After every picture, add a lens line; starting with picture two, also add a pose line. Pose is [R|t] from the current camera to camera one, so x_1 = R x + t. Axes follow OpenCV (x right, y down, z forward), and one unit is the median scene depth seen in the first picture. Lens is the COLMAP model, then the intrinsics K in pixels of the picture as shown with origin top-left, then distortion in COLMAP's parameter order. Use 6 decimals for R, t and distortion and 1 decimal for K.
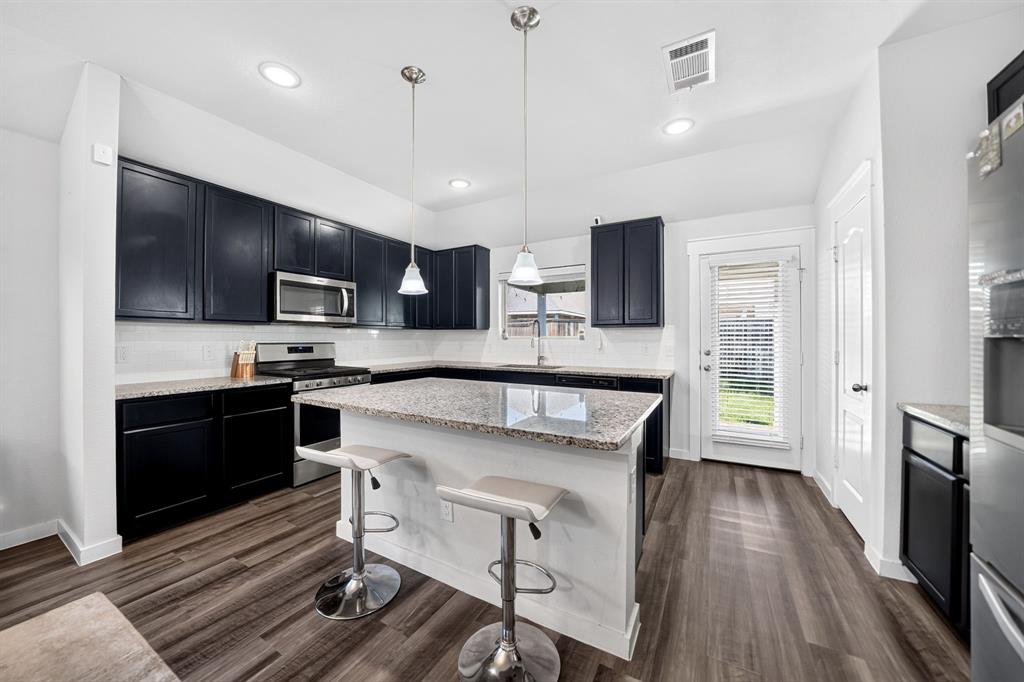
lens RADIAL K [[361.5, 0, 512.2], [0, 361.5, 336.9], [0, 0, 1]] dist [-0.019322, 0.000744]
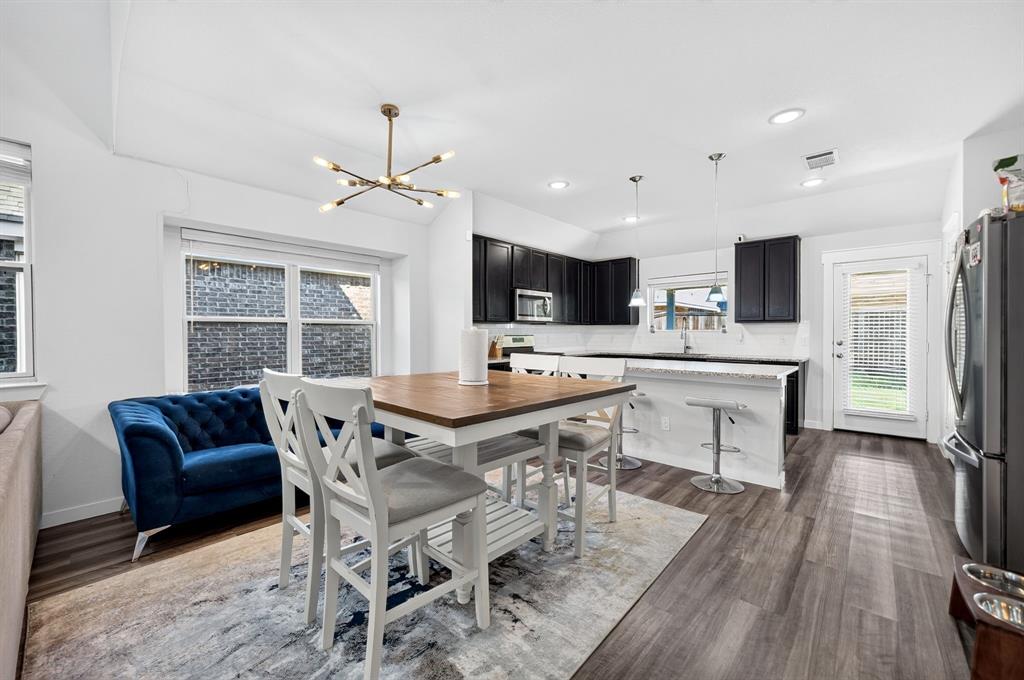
lens RADIAL K [[403.6, 0, 508.5], [0, 403.6, 338.5], [0, 0, 1]] dist [-0.007403, 0.002914]
pose [[0.974623, 0.000891, -0.223852, -0.404058], [0.002994, 0.999851, 0.017019, 0.002381], [0.223834, -0.017258, 0.974474, -0.948343]]
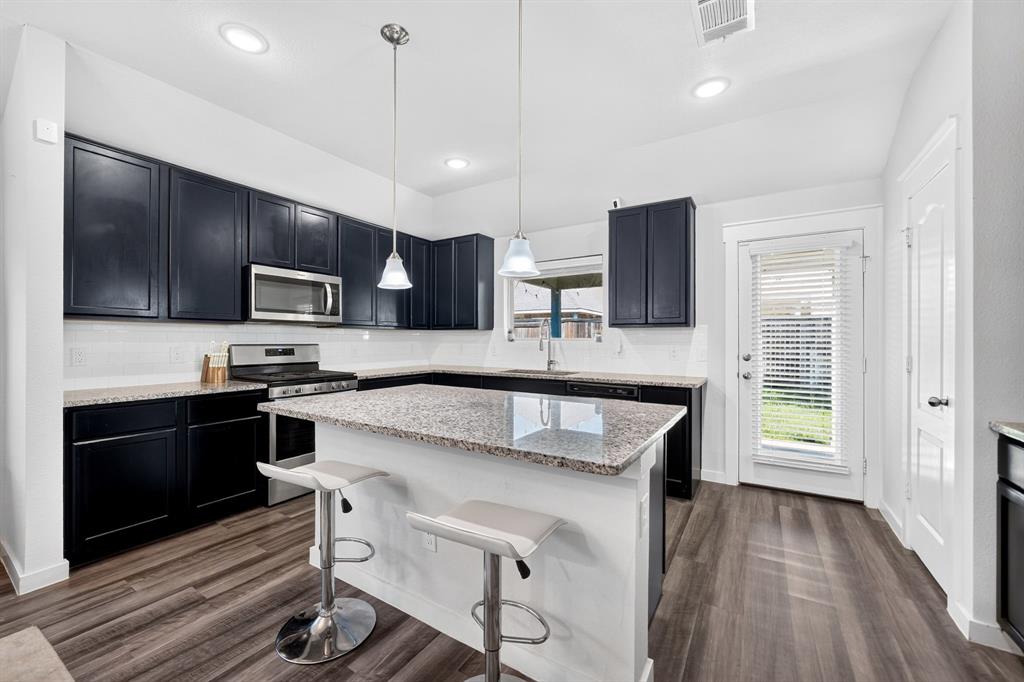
lens RADIAL K [[403.6, 0, 507.9], [0, 403.6, 340.4], [0, 0, 1]] dist [-0.007403, 0.002914]
pose [[0.998739, 0.002222, -0.050160, 0.044267], [-0.002057, 0.999992, 0.003342, 0.002745], [0.050167, -0.003235, 0.998736, 0.036968]]
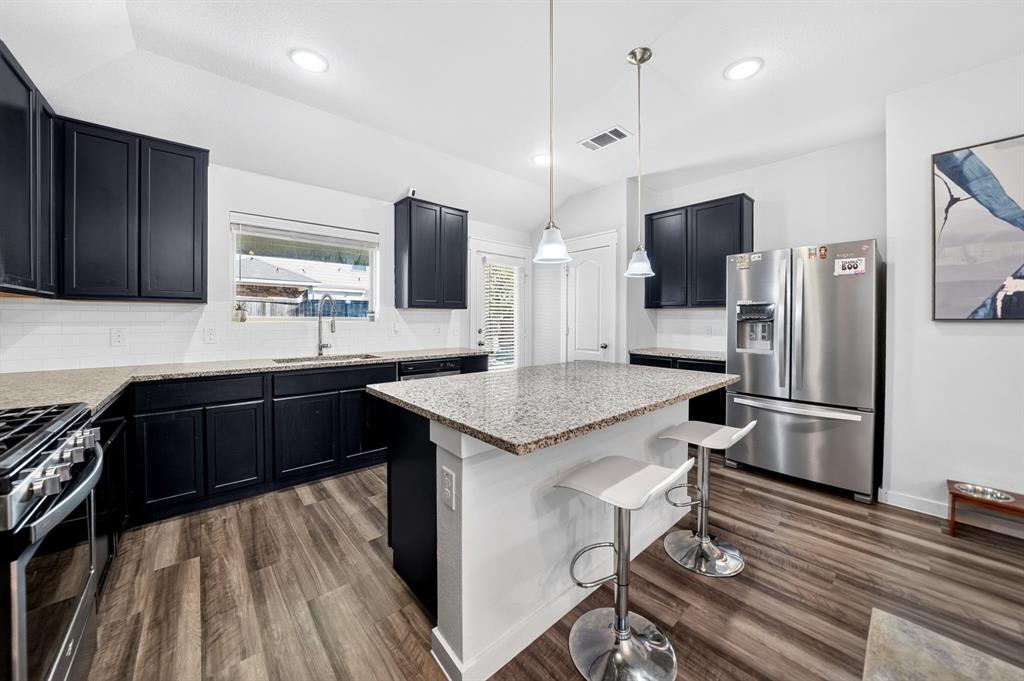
lens RADIAL K [[361.5, 0, 518.5], [0, 361.5, 321.6], [0, 0, 1]] dist [-0.019322, 0.000744]
pose [[0.317640, -0.007190, 0.948184, -0.936757], [-0.006086, 0.999935, 0.009621, -0.002471], [-0.948192, -0.008826, 0.317576, 0.748630]]
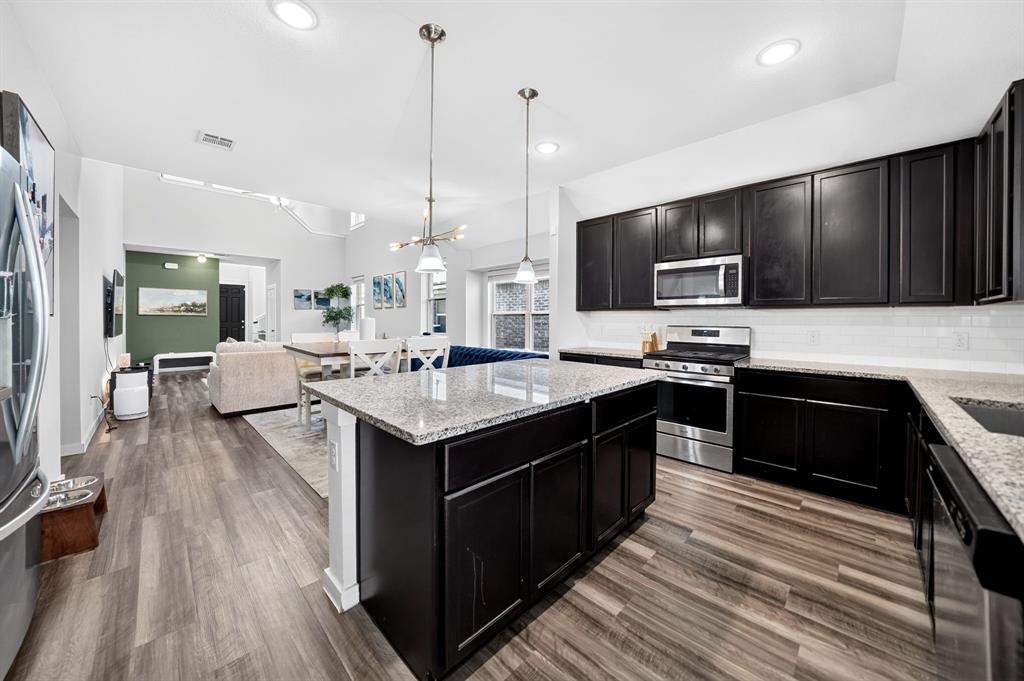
lens RADIAL K [[361.5, 0, 519.3], [0, 361.5, 323.6], [0, 0, 1]] dist [-0.019322, 0.000744]
pose [[-0.256627, 0.009404, -0.966465, 0.794620], [-0.002727, 0.999942, 0.010453, -0.000083], [0.966507, 0.005318, -0.256586, 1.171093]]
